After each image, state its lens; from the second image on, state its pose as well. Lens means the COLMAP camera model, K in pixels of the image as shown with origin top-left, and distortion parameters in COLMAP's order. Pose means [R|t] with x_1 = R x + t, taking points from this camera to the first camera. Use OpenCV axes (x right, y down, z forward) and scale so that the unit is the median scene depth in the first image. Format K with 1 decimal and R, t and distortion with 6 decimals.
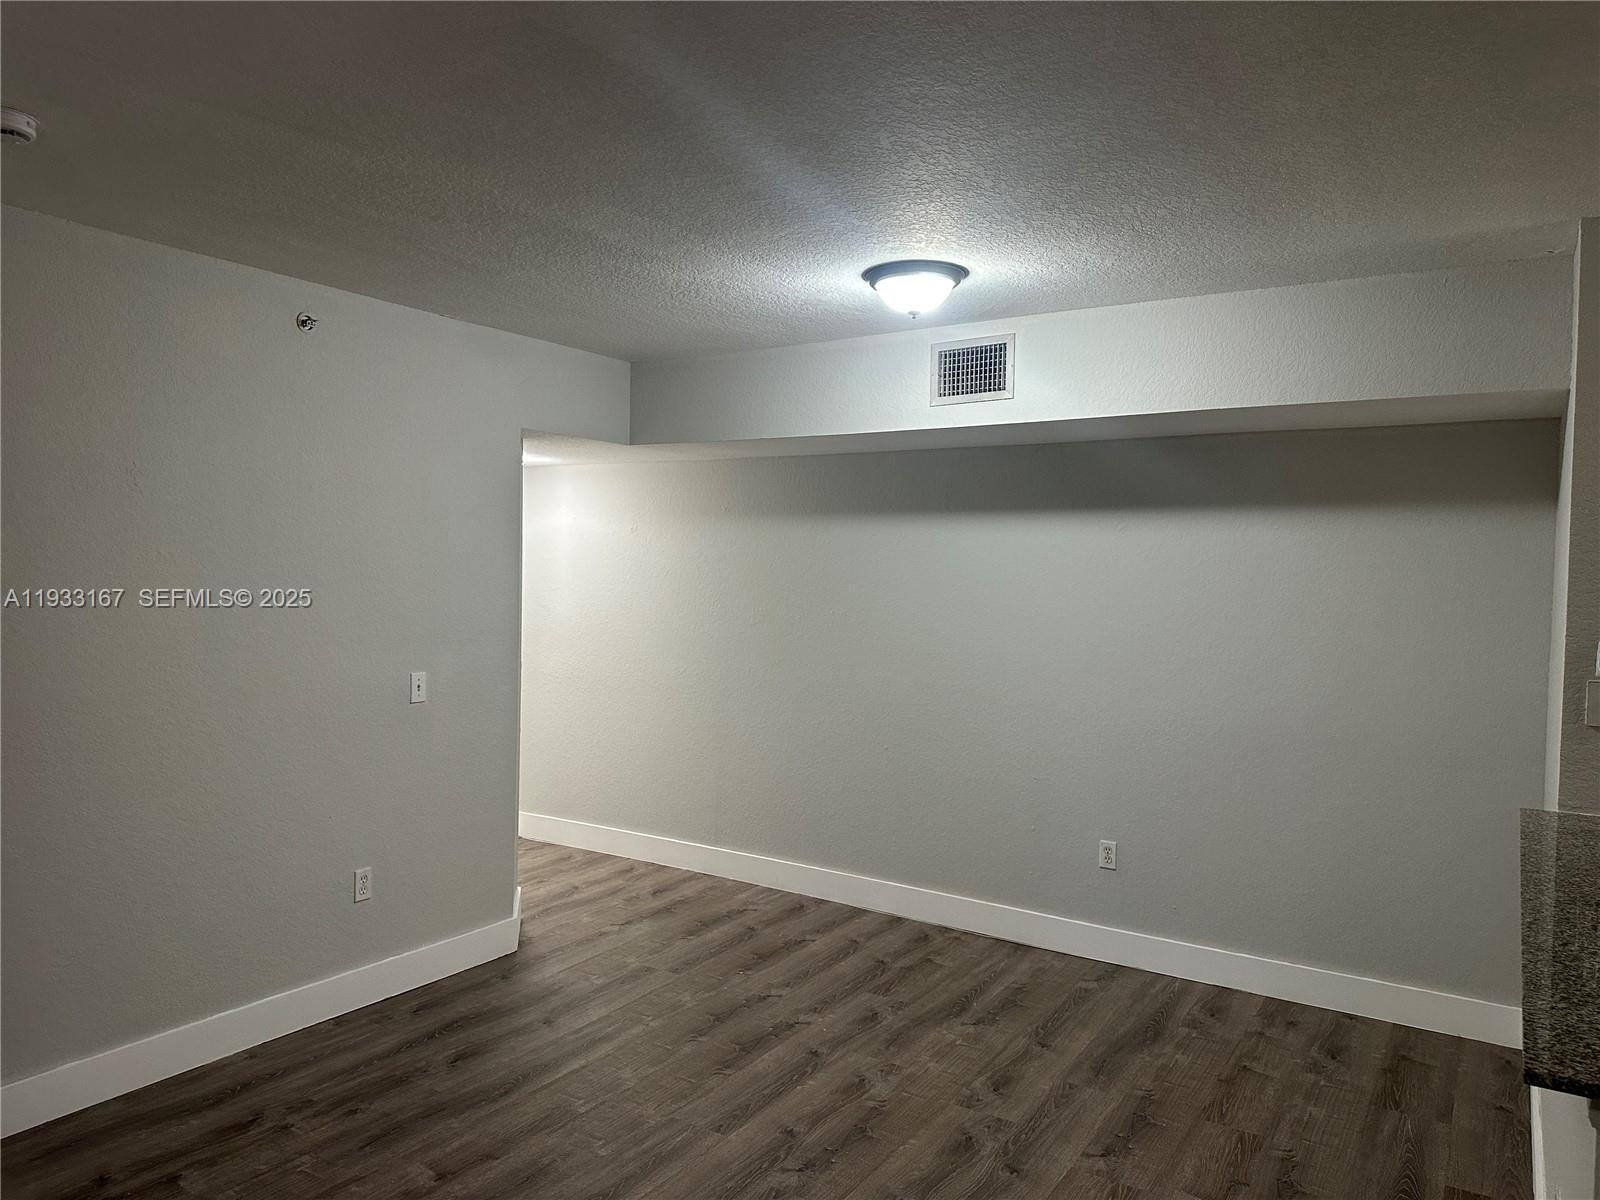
lens RADIAL K [[1104.8, 0, 800.0], [0, 1104.8, 600.0], [0, 0, 1]] dist [0.074910, -0.092790]
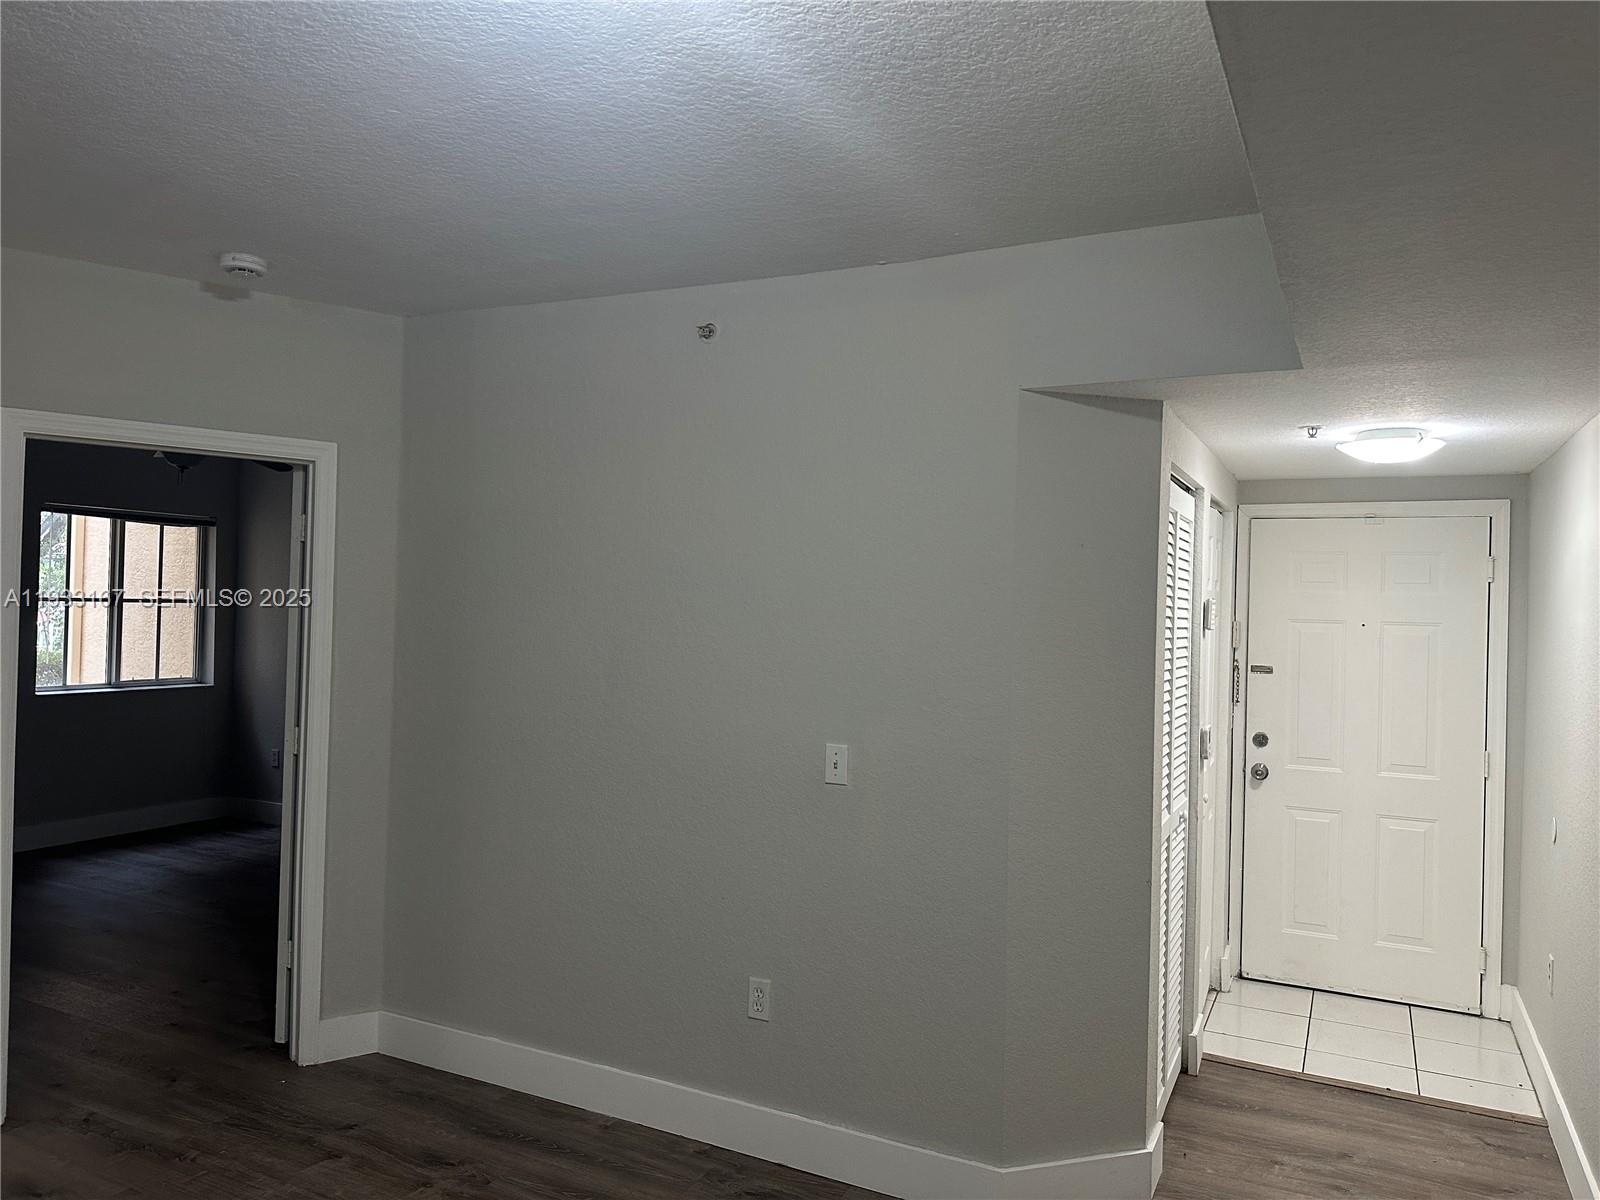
lens RADIAL K [[1104.8, 0, 800.0], [0, 1104.8, 600.0], [0, 0, 1]] dist [0.074910, -0.092790]
pose [[0.090499, -0.031698, -0.995392, 0.472848], [-0.044035, 0.998388, -0.035797, -0.004741], [0.994922, 0.047072, 0.088958, 1.068637]]
